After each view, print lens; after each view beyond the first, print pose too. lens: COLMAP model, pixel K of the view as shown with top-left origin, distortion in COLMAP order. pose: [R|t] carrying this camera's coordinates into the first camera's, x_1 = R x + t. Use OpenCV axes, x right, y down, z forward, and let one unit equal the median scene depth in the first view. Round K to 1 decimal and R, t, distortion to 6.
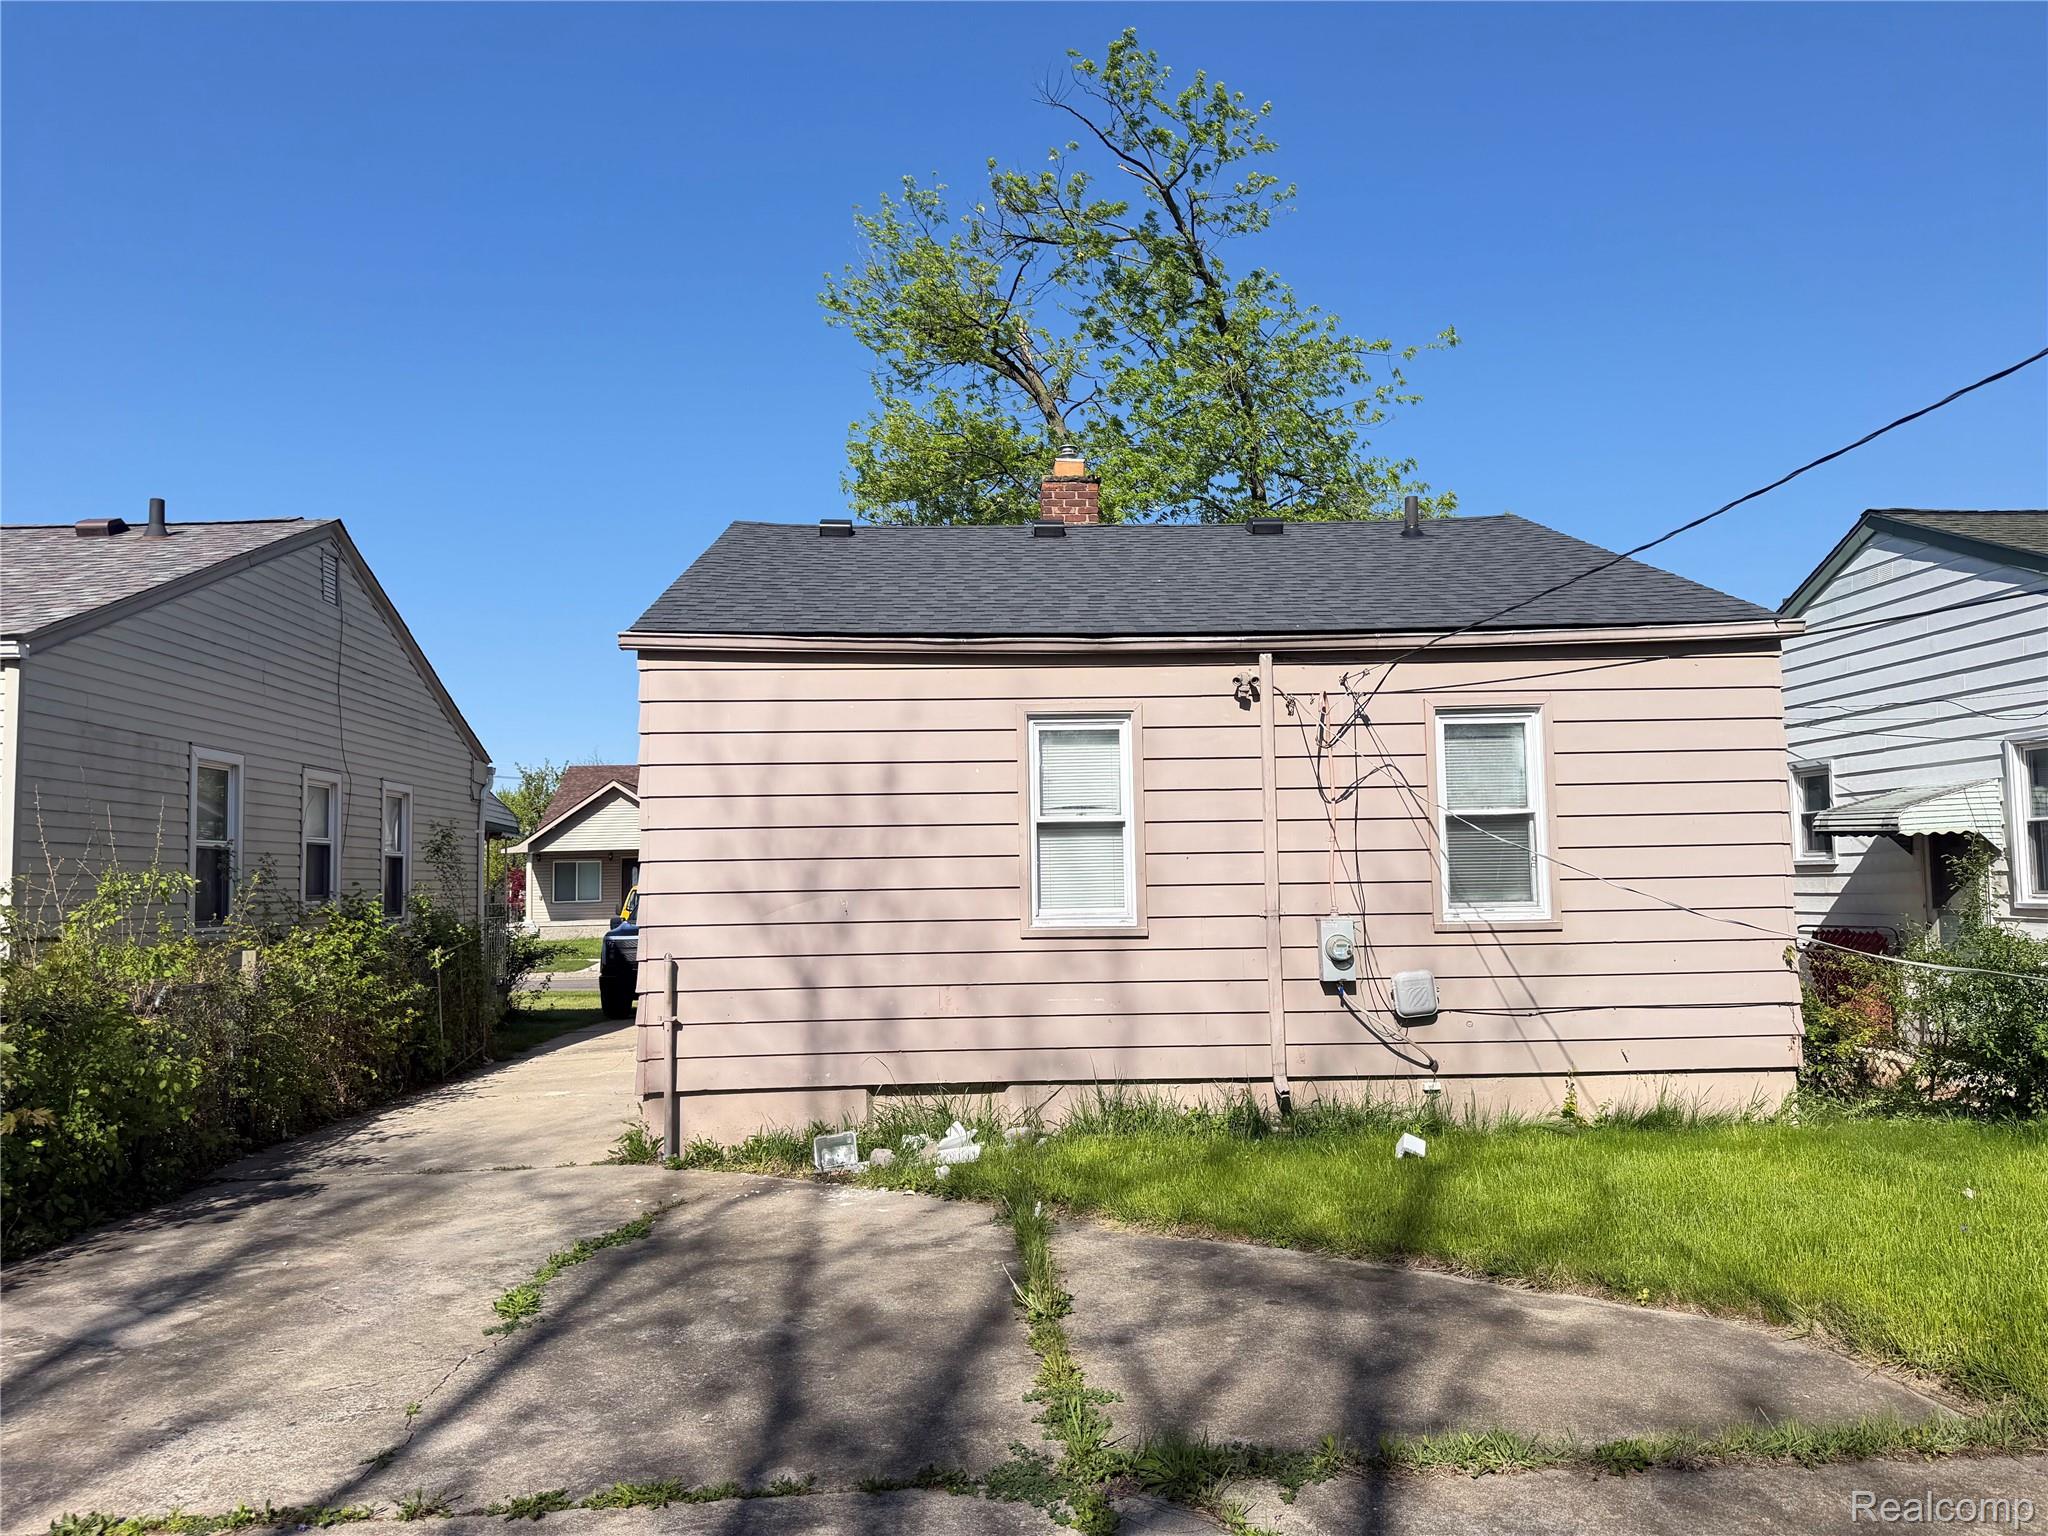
lens RADIAL K [[1431.5, 0, 1008.4], [0, 1431.5, 780.6], [0, 0, 1]] dist [0.129923, -0.210832]
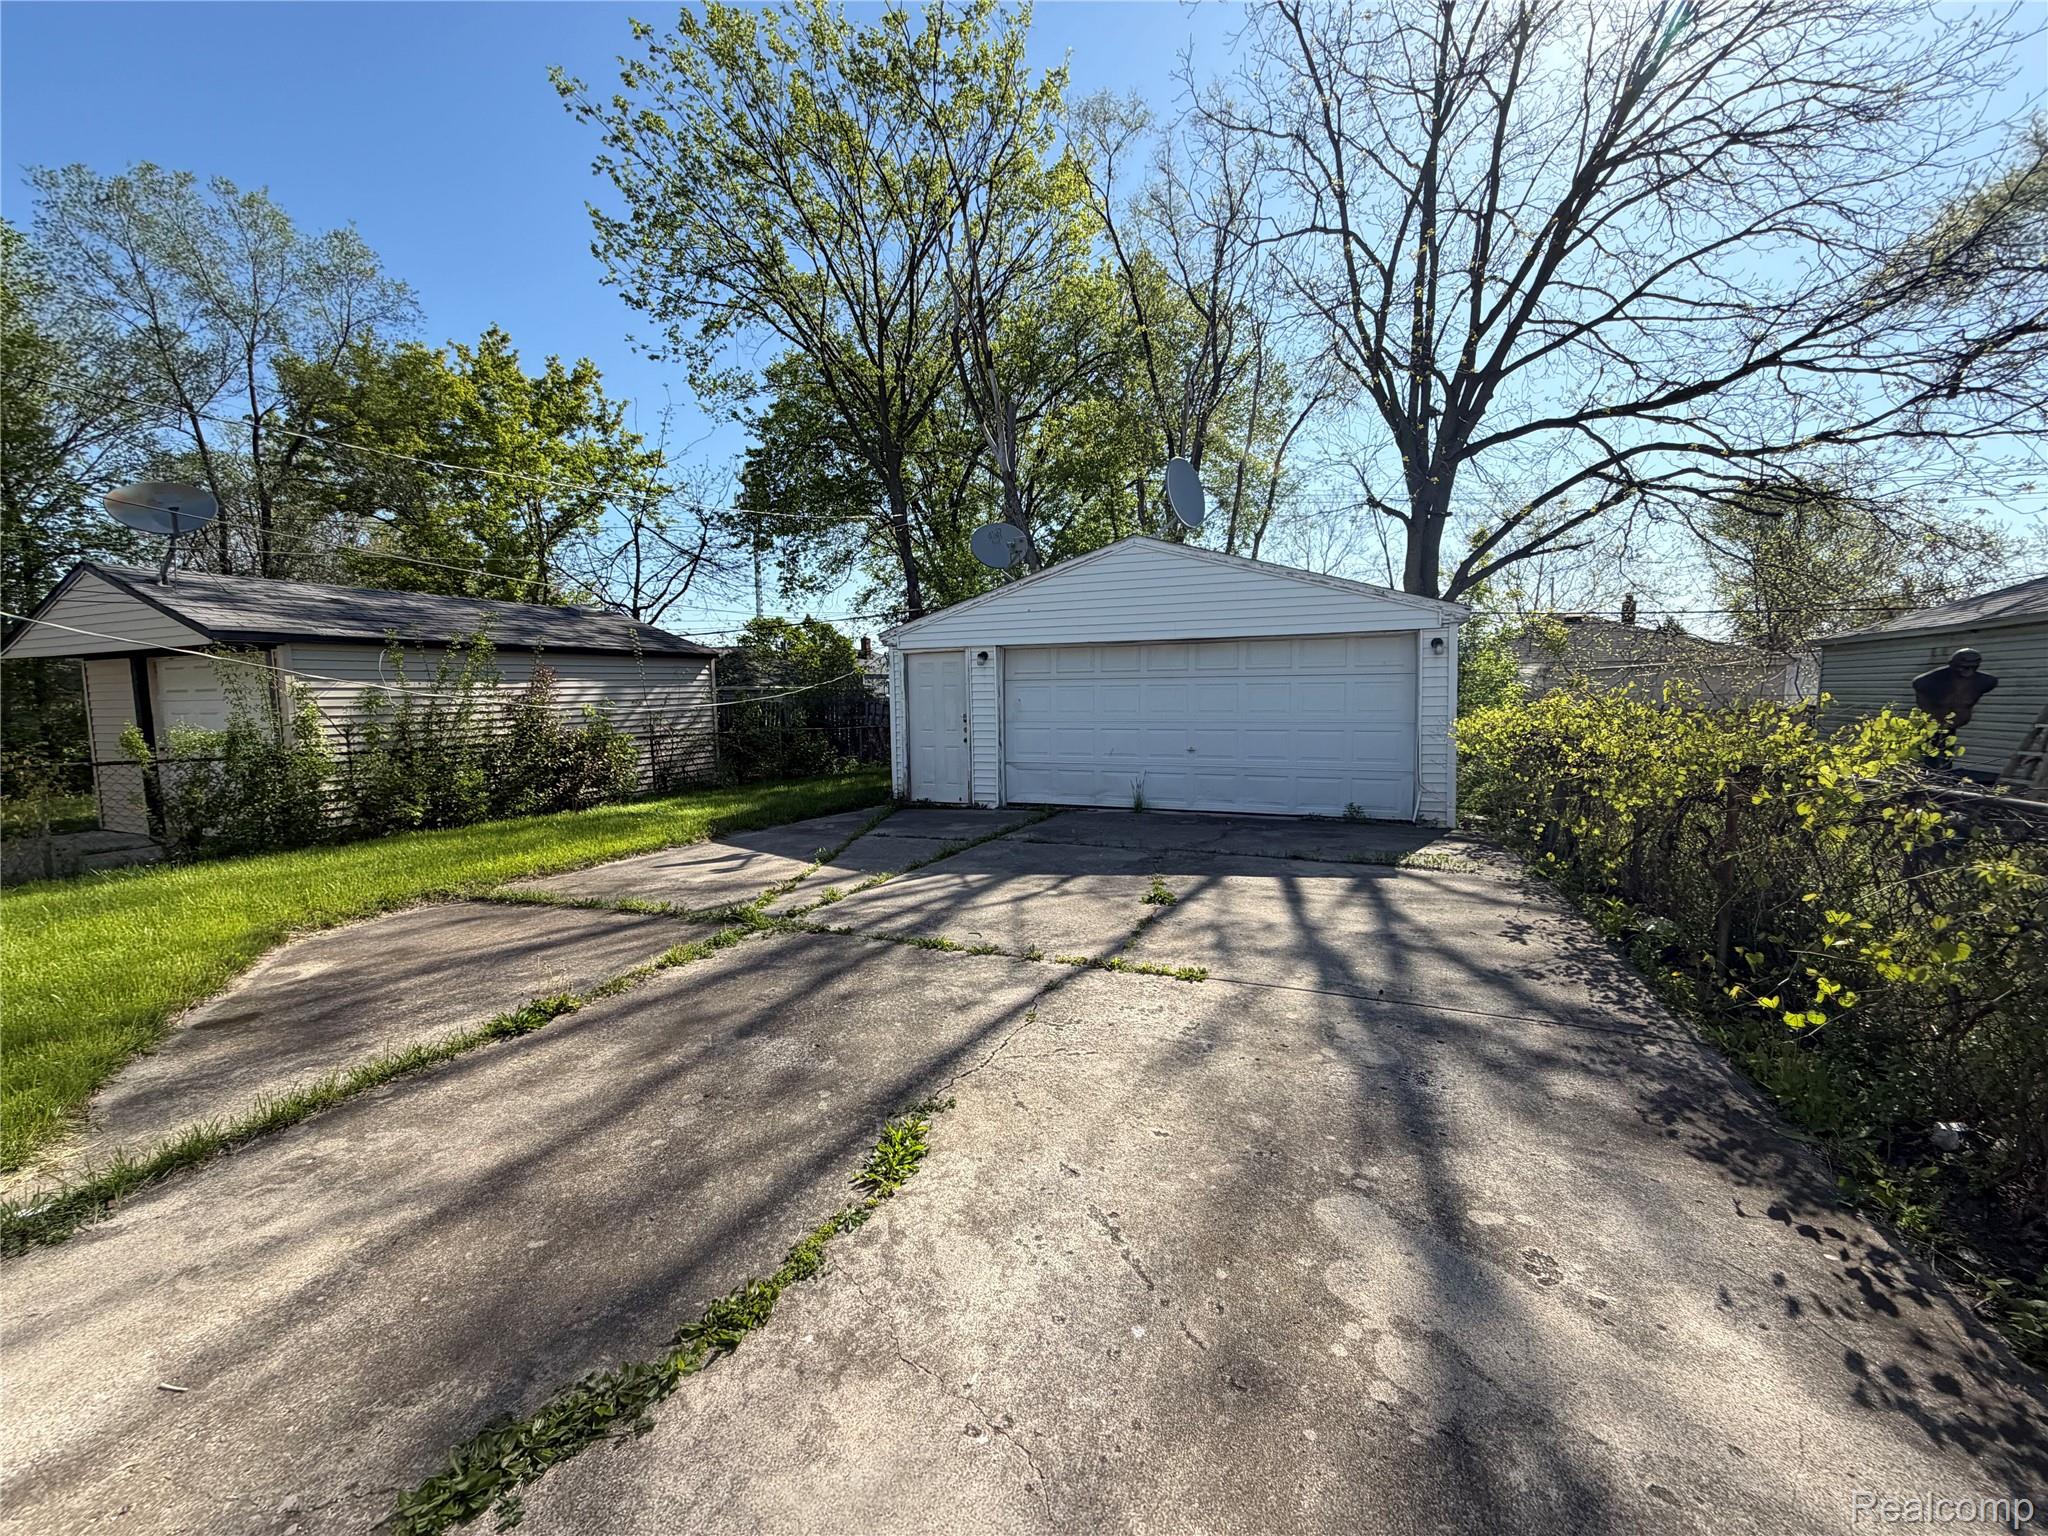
lens RADIAL K [[817.2, 0, 1020.2], [0, 817.2, 768.5], [0, 0, 1]] dist [0.000595, 0.000323]
pose [[-0.906354, -0.010299, 0.422393, -0.362462], [-0.000678, 0.999737, 0.022921, 0.087151], [-0.422518, 0.020488, -0.906123, 0.853938]]
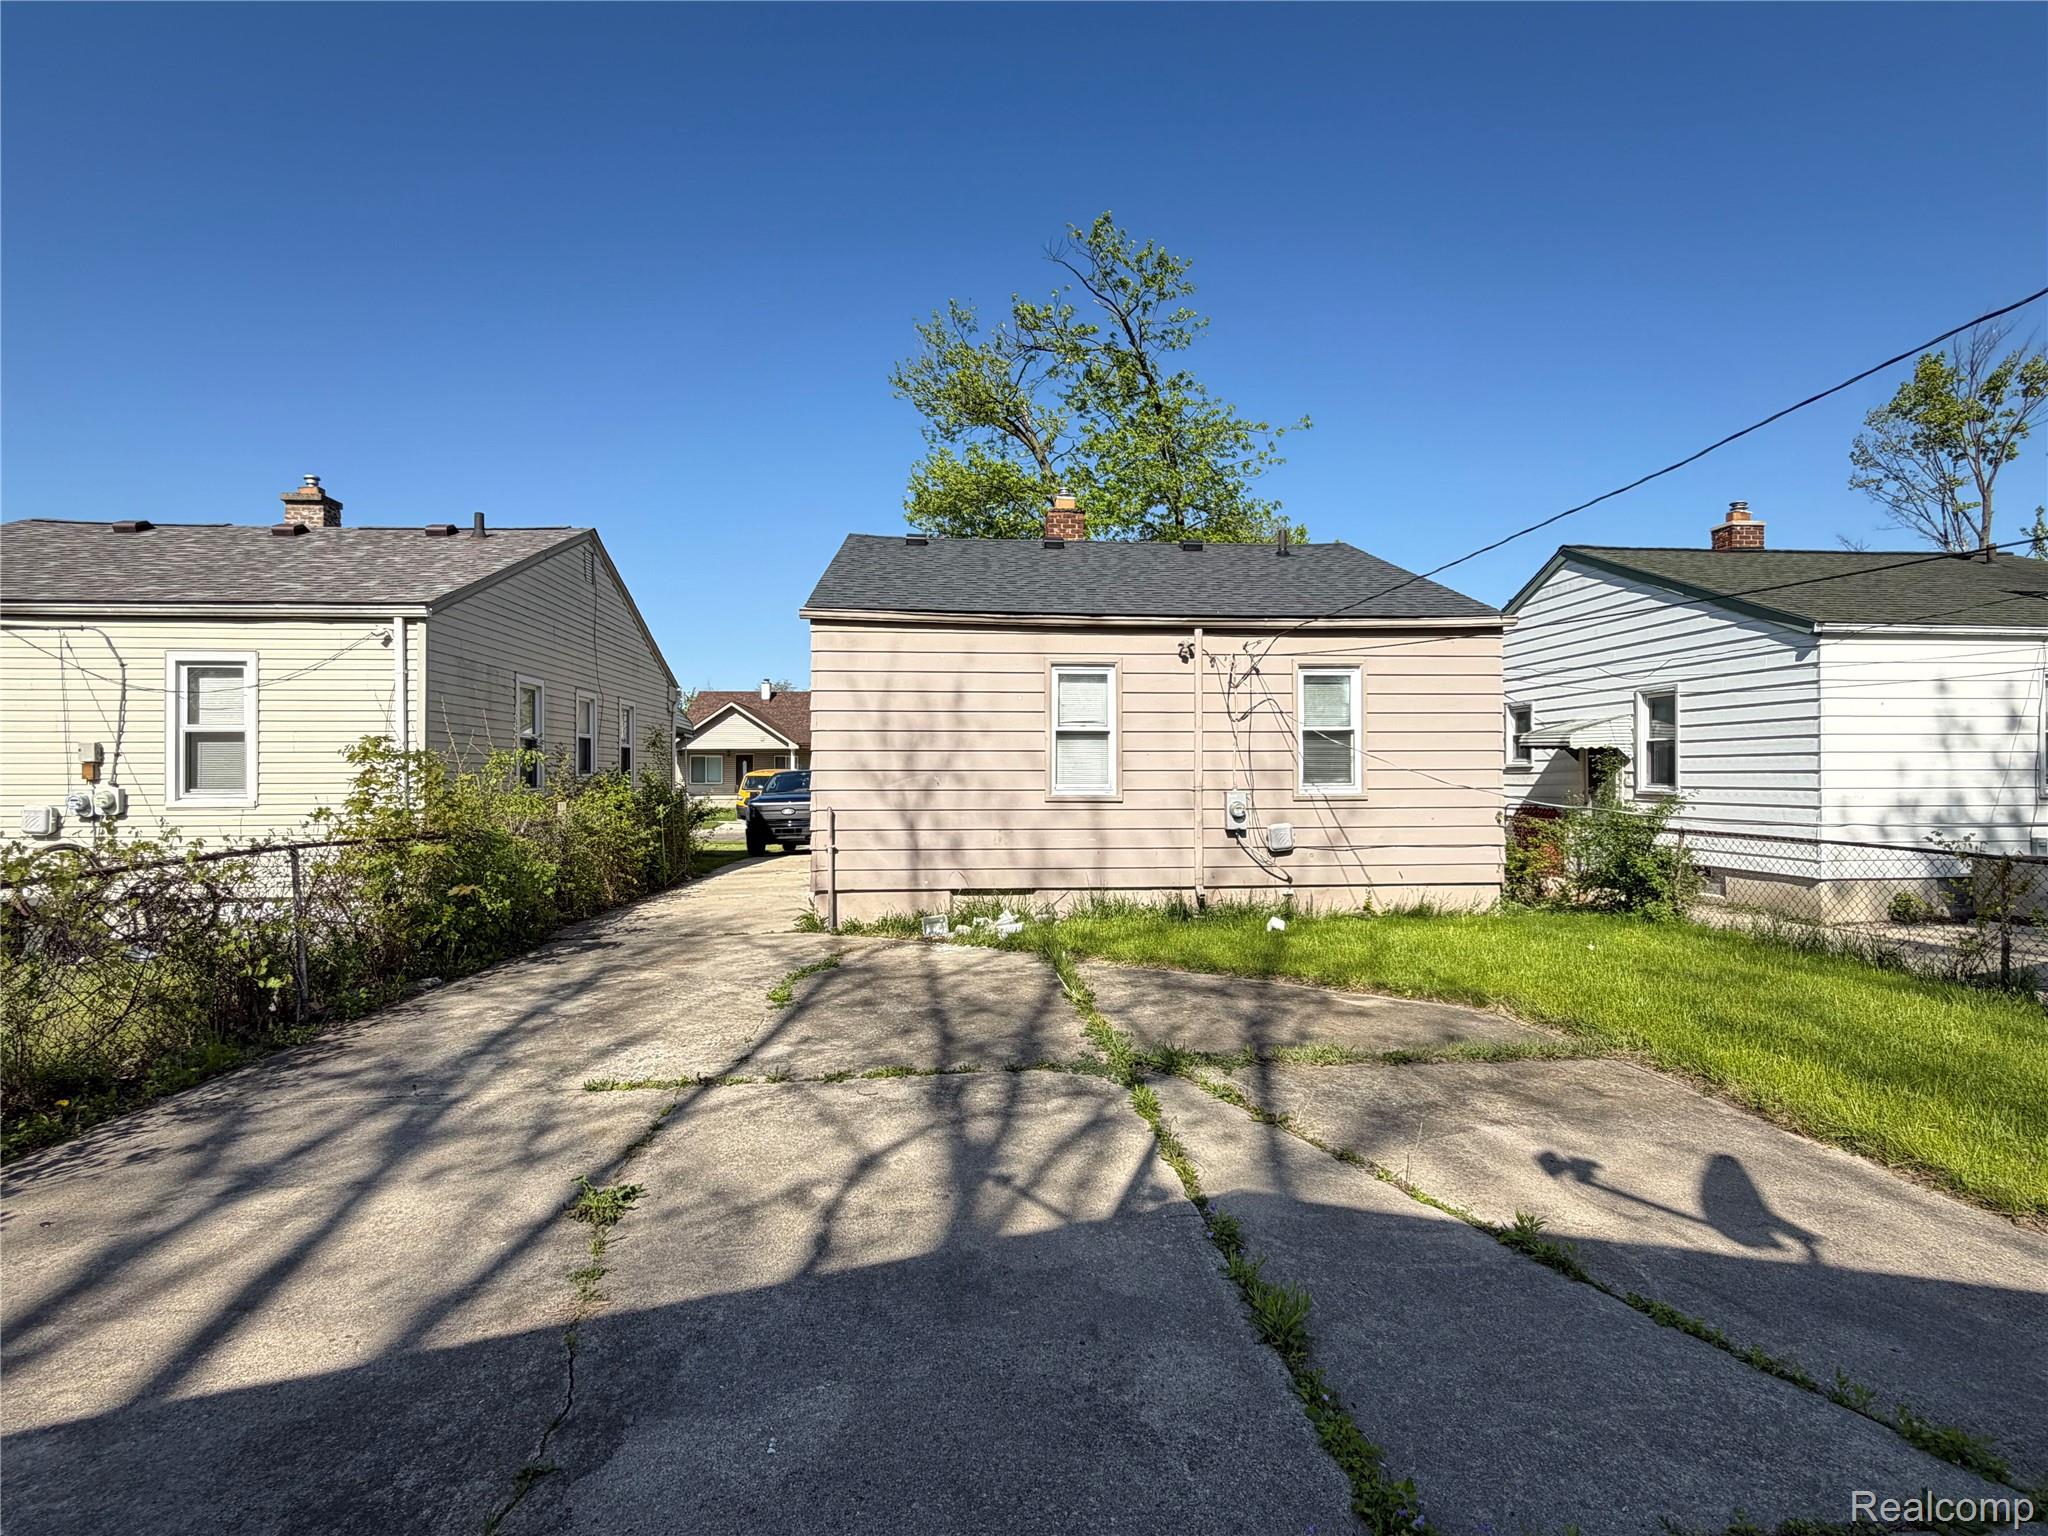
lens RADIAL K [[988.7, 0, 1024.0], [0, 988.7, 768.0], [0, 0, 1]] dist [-0.000862, 0.000209]
pose [[0.999245, 0.015772, 0.035517, -0.054650], [-0.017910, 0.997996, 0.060688, 0.004243], [-0.034488, -0.061278, 0.997525, -0.115998]]
